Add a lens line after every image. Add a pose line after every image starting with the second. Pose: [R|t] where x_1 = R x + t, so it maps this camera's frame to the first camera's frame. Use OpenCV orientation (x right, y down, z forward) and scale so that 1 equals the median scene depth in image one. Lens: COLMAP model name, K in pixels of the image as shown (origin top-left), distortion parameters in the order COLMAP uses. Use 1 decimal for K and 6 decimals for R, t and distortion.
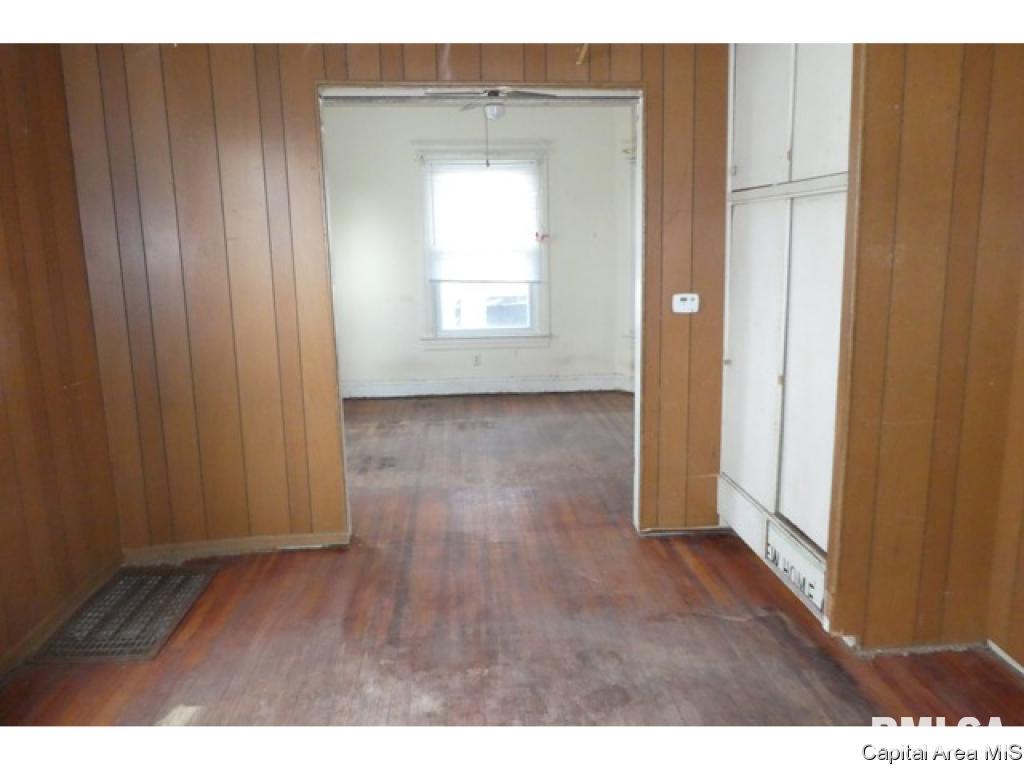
lens RADIAL K [[745.4, 0, 513.3], [0, 745.4, 383.6], [0, 0, 1]] dist [-0.029361, -0.003725]
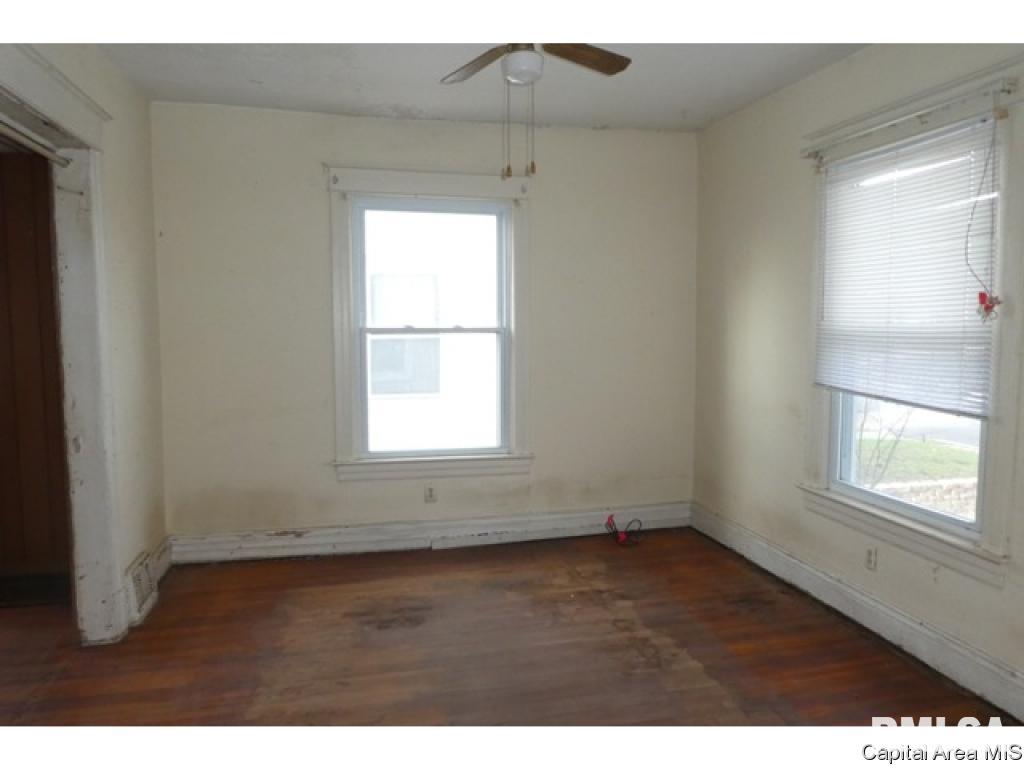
lens RADIAL K [[745.4, 0, 514.1], [0, 745.4, 384.1], [0, 0, 1]] dist [-0.029361, -0.003725]
pose [[0.153873, 0.112881, -0.981622, 0.511733], [-0.183064, 0.979511, 0.083942, -0.194339], [0.970984, 0.166783, 0.171385, 0.955708]]
